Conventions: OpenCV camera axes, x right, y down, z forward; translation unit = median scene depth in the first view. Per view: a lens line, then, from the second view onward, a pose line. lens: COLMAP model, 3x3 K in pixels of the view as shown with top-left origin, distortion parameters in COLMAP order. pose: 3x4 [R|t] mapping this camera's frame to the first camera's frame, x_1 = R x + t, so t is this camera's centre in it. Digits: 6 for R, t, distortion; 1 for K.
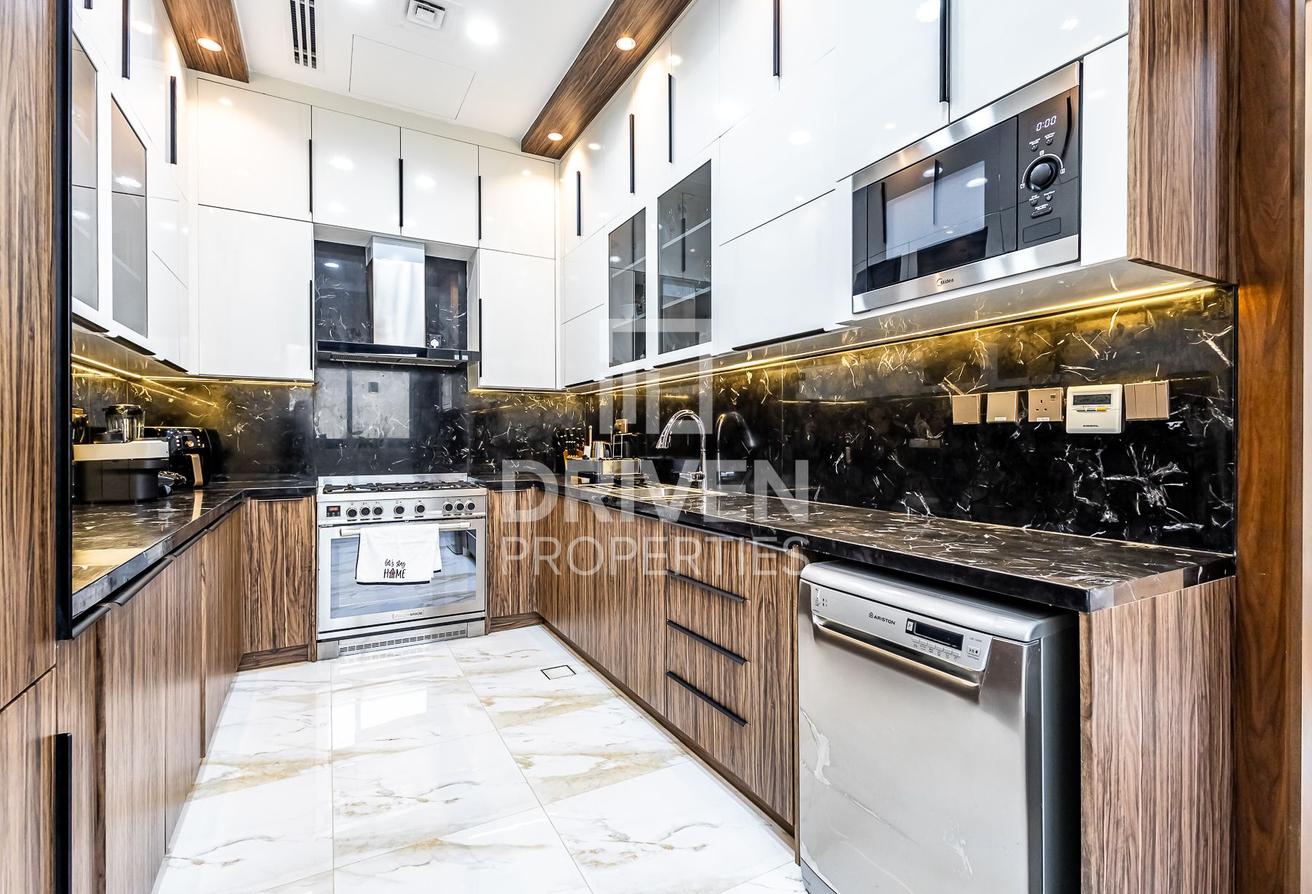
lens RADIAL K [[596.4, 0, 661.2], [0, 596.4, 444.9], [0, 0, 1]] dist [0.012963, -0.001195]
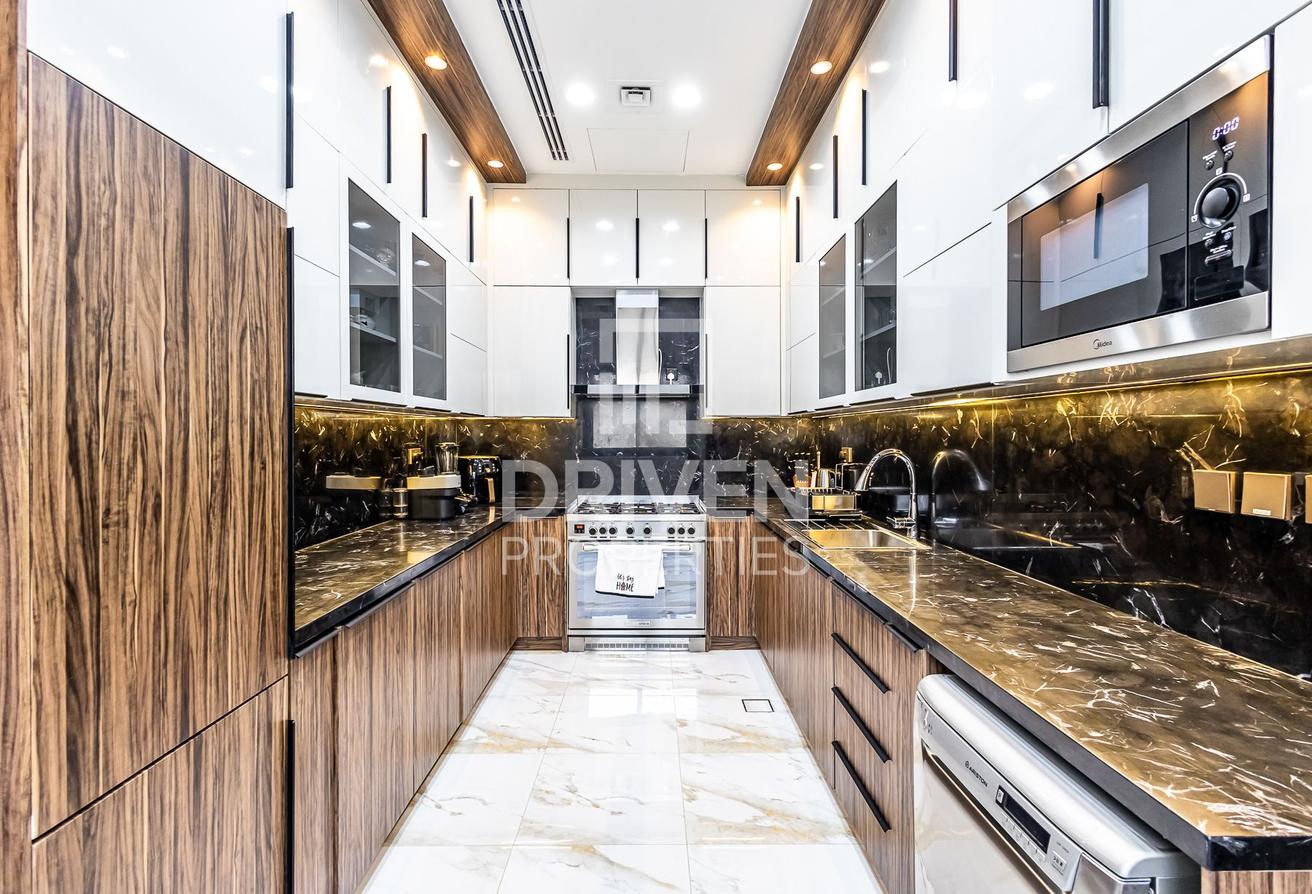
lens RADIAL K [[596.4, 0, 661.2], [0, 596.4, 444.9], [0, 0, 1]] dist [0.012963, -0.001195]
pose [[0.881751, 0.009346, -0.471623, 0.199410], [-0.006306, 0.999948, 0.008026, -0.086327], [0.471673, -0.004103, 0.881764, 0.040983]]
